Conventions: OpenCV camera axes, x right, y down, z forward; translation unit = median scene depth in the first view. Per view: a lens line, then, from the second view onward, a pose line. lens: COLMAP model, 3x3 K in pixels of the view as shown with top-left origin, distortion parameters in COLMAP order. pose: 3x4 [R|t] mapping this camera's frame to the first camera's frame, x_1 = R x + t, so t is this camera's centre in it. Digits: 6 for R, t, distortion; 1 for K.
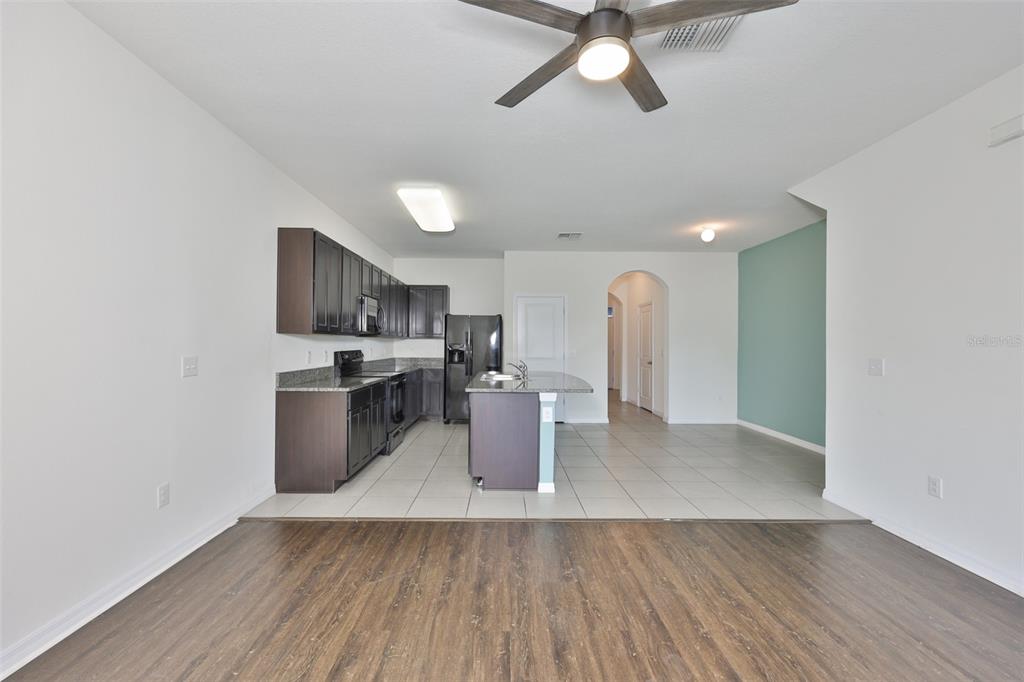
lens RADIAL K [[438.6, 0, 505.3], [0, 438.6, 340.8], [0, 0, 1]] dist [0.000071, -0.001166]
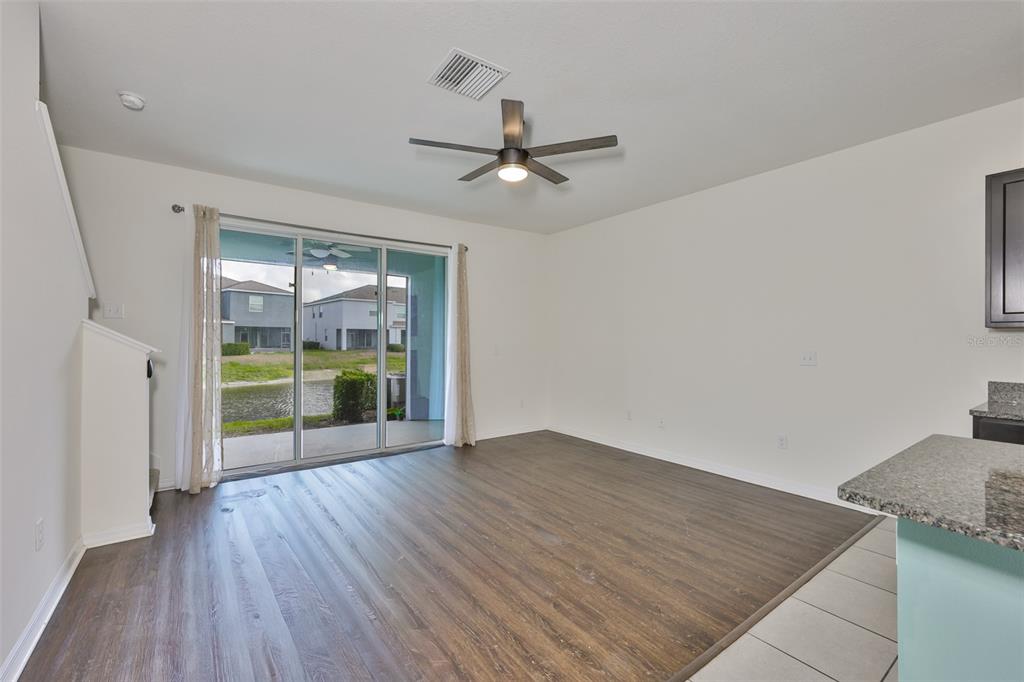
lens RADIAL K [[438.6, 0, 514.1], [0, 438.6, 341.8], [0, 0, 1]] dist [0.000071, -0.001166]
pose [[-0.809370, -0.003802, -0.587286, 0.900572], [-0.005271, 0.999986, 0.000790, 0.015256], [0.587275, 0.003734, -0.809379, 1.770919]]
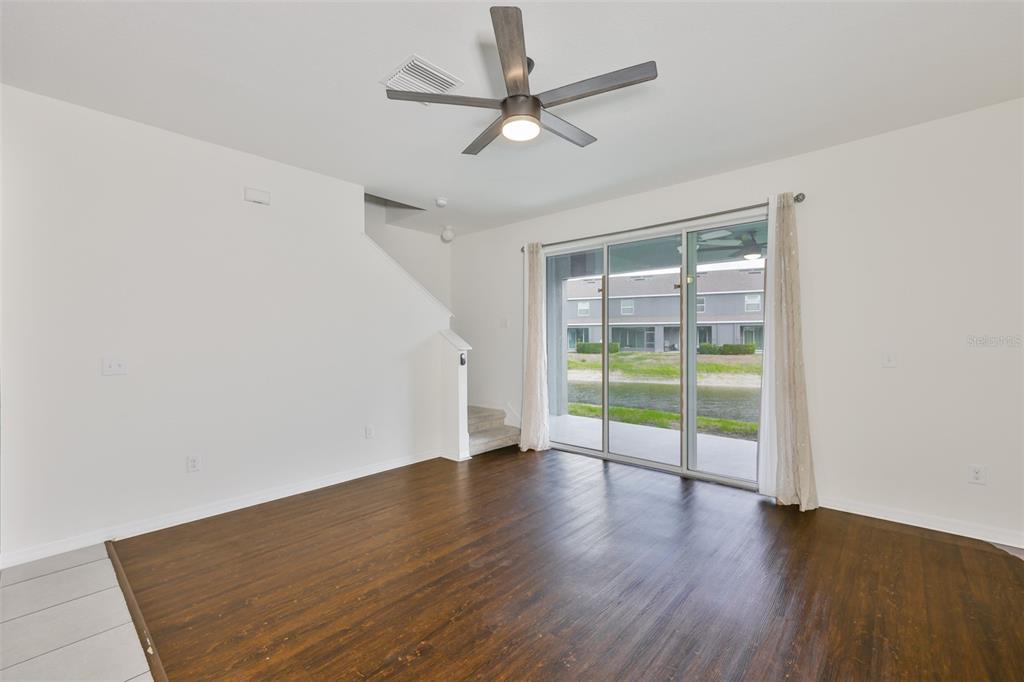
lens RADIAL K [[438.6, 0, 504.7], [0, 438.6, 341.5], [0, 0, 1]] dist [0.000071, -0.001166]
pose [[-0.735233, -0.006333, 0.677785, -0.487933], [-0.000724, 0.999963, 0.008558, -0.003569], [-0.677815, 0.005802, -0.735210, 1.501093]]
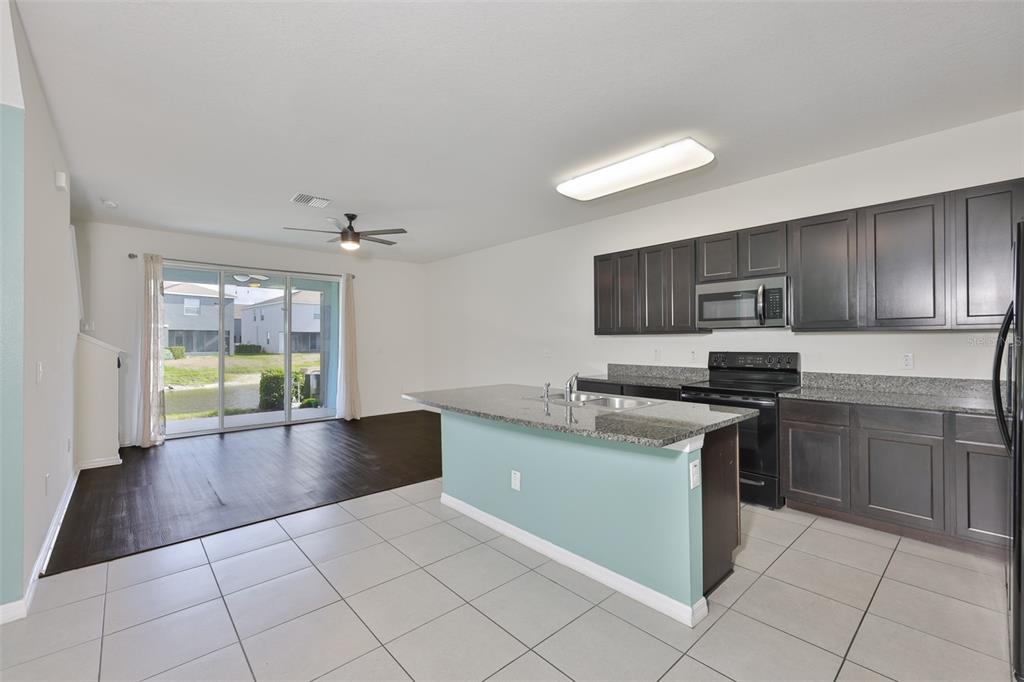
lens RADIAL K [[438.6, 0, 516.5], [0, 438.6, 341.9], [0, 0, 1]] dist [0.000071, -0.001166]
pose [[-0.743314, 0.000084, -0.668943, 0.995758], [0.002555, 0.999993, -0.002713, 0.013170], [0.668938, -0.003725, -0.743309, 2.858681]]
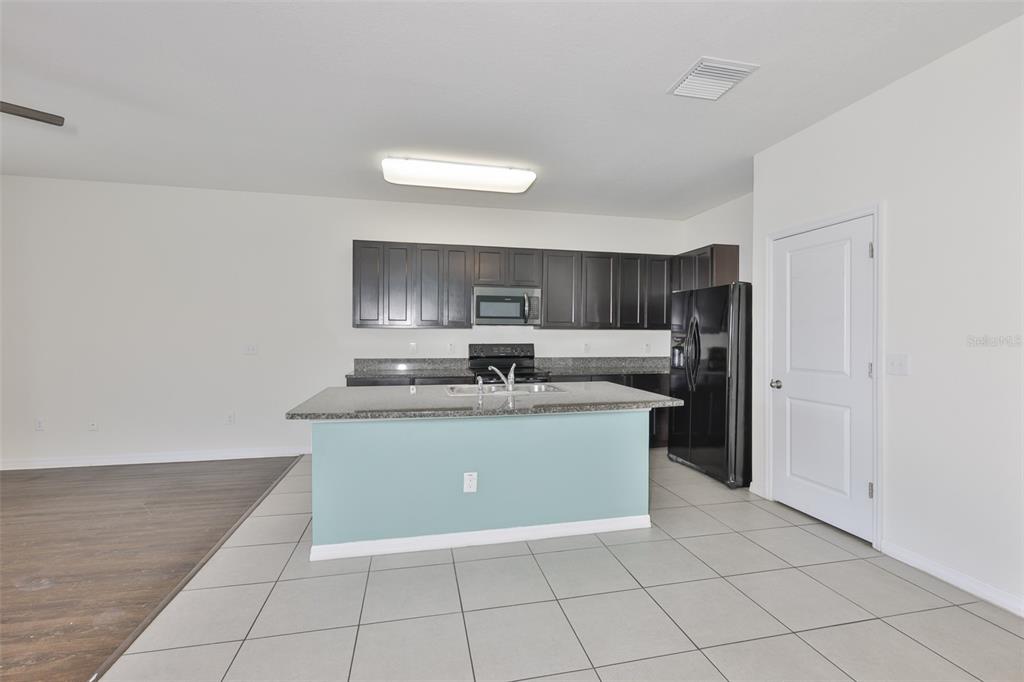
lens RADIAL K [[438.6, 0, 512.1], [0, 438.6, 337.3], [0, 0, 1]] dist [0.000071, -0.001166]
pose [[0.209270, -0.001116, -0.977857, 1.305150], [-0.002573, 0.999995, -0.001692, 0.021183], [0.977855, 0.002871, 0.209266, 1.854761]]
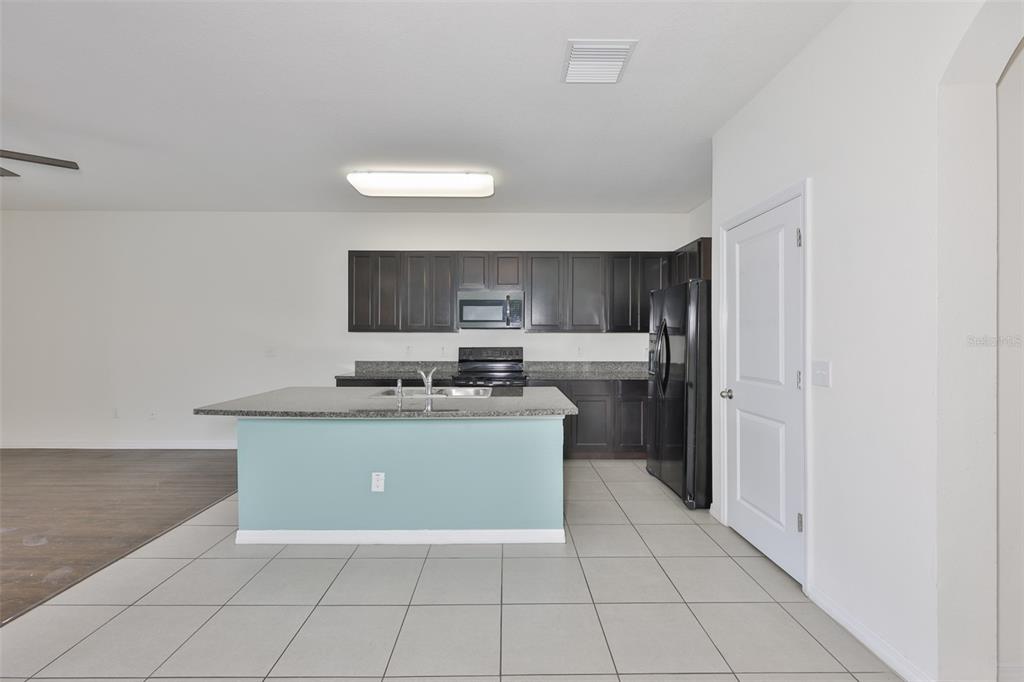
lens RADIAL K [[438.6, 0, 512.5], [0, 438.6, 337.5], [0, 0, 1]] dist [0.000071, -0.001166]
pose [[-0.001140, -0.007088, -0.999974, 1.343174], [-0.000019, 0.999975, -0.007088, 0.017312], [0.999999, 0.000011, -0.001140, 2.329838]]
